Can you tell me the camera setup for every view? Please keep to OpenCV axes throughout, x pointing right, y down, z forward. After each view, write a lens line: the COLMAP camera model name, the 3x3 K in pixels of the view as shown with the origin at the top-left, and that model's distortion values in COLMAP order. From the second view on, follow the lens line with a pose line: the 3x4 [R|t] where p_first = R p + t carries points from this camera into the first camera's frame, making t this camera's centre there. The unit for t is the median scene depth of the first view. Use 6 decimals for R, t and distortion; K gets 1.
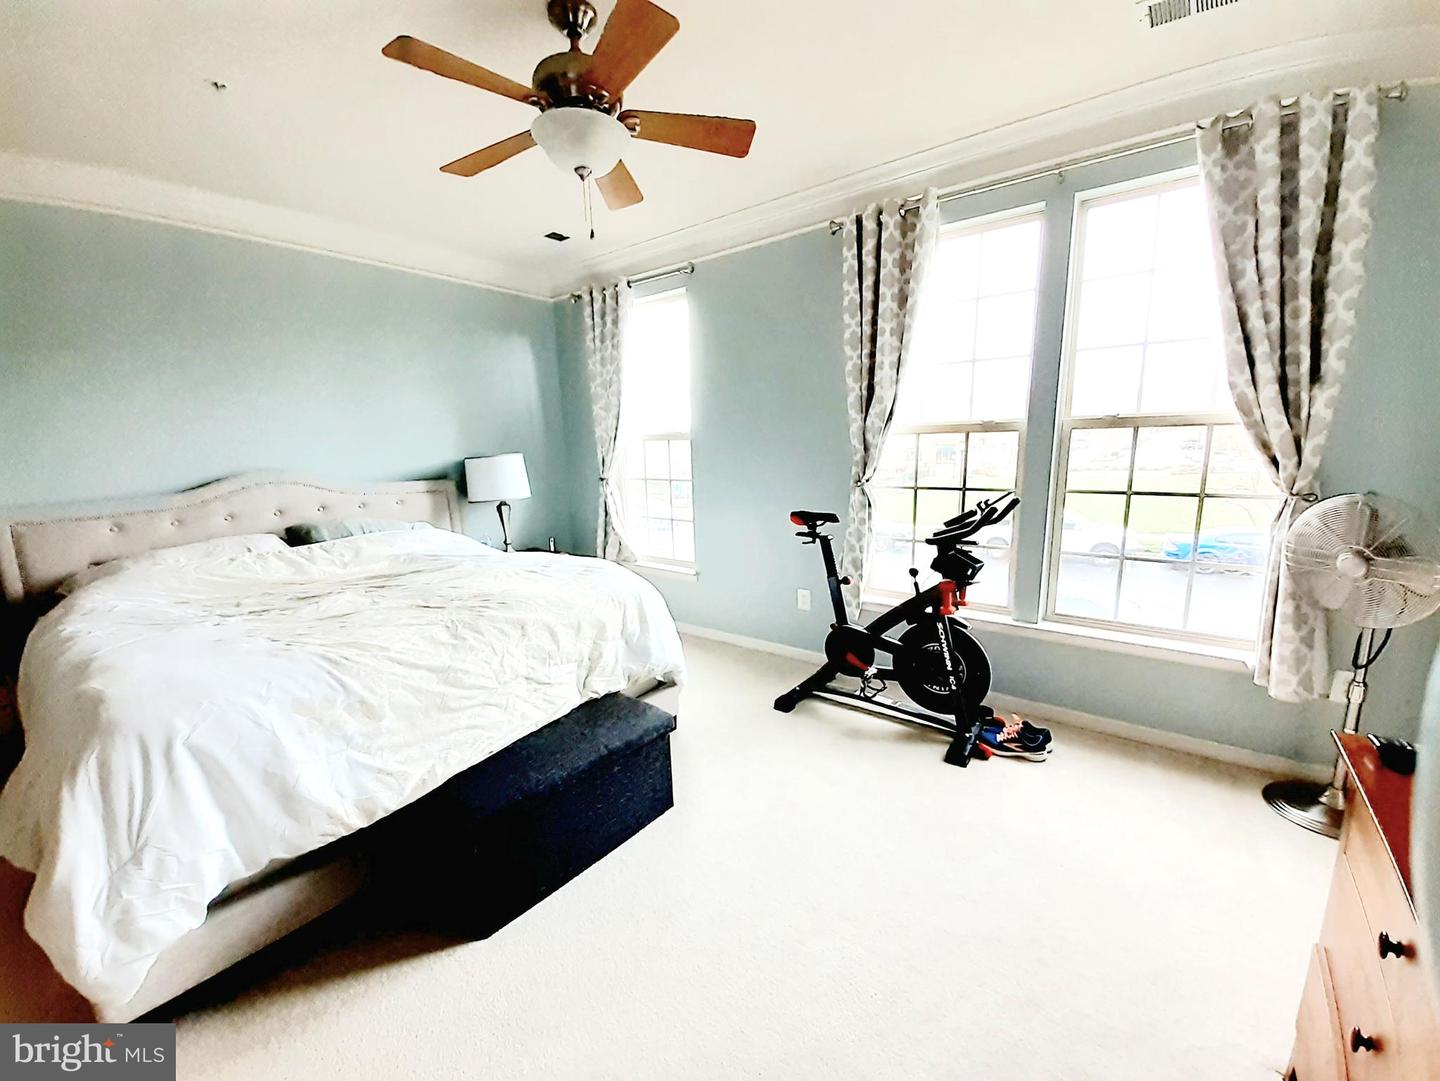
lens RADIAL K [[565.8, 0, 723.4], [0, 565.8, 543.2], [0, 0, 1]] dist [0.004598, -0.009415]
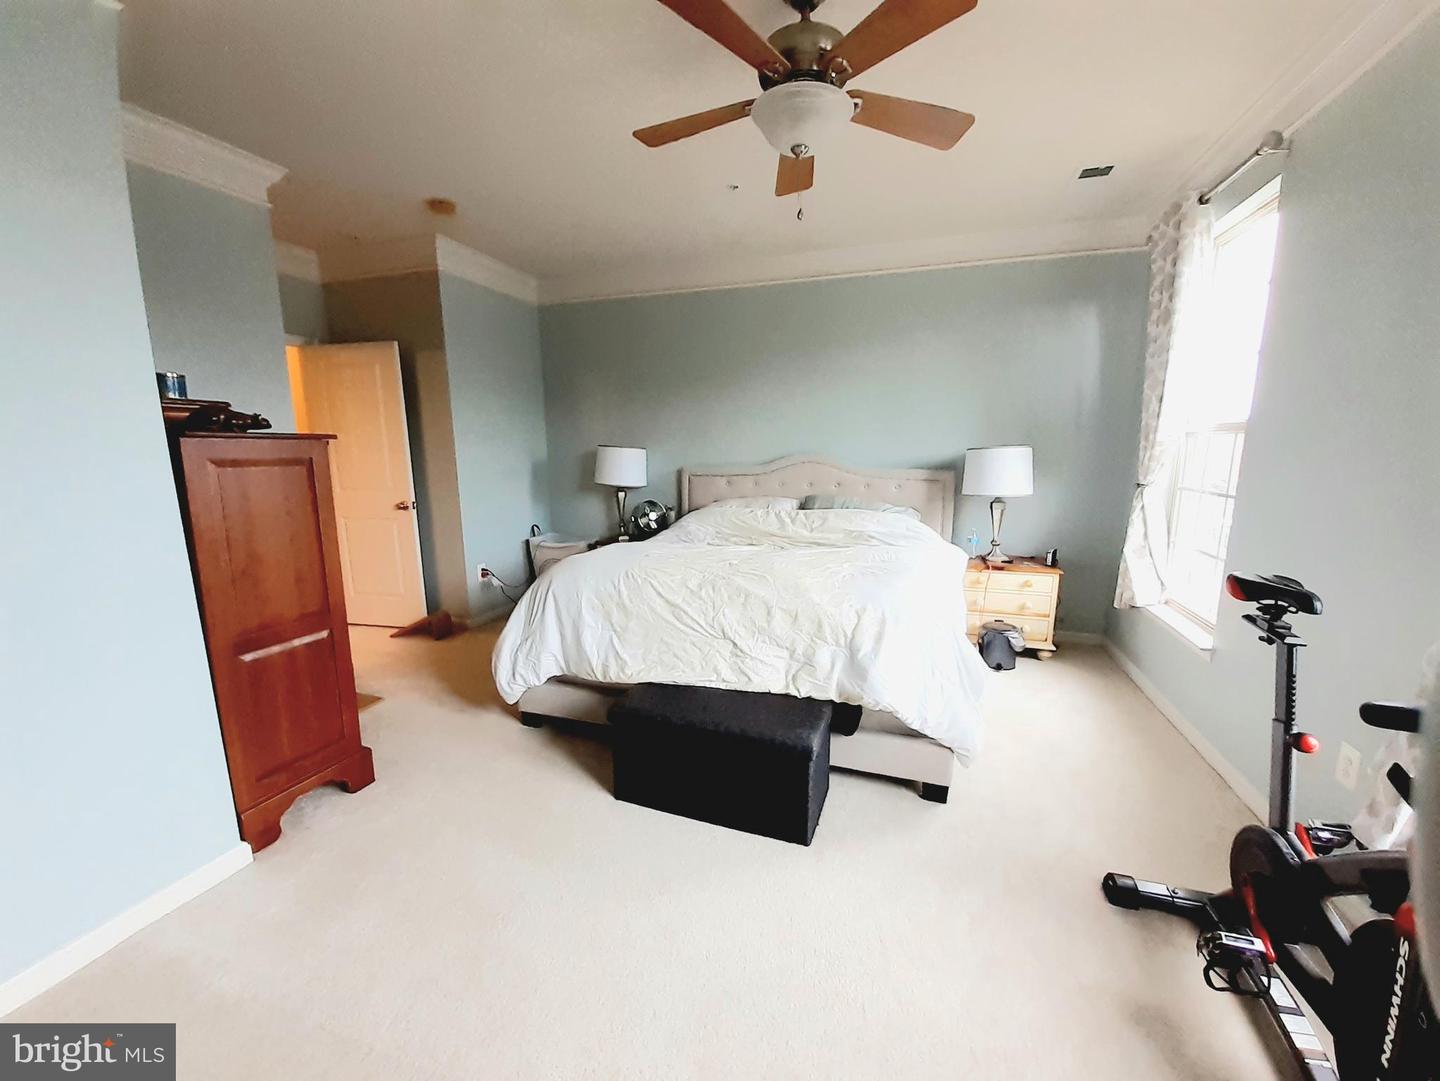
lens RADIAL K [[565.8, 0, 726.0], [0, 565.8, 538.7], [0, 0, 1]] dist [0.004598, -0.009415]
pose [[0.328504, 0.180609, -0.927073, 0.443595], [-0.174702, 0.976229, 0.128280, -0.070165], [0.928205, 0.119821, 0.352248, 0.386487]]
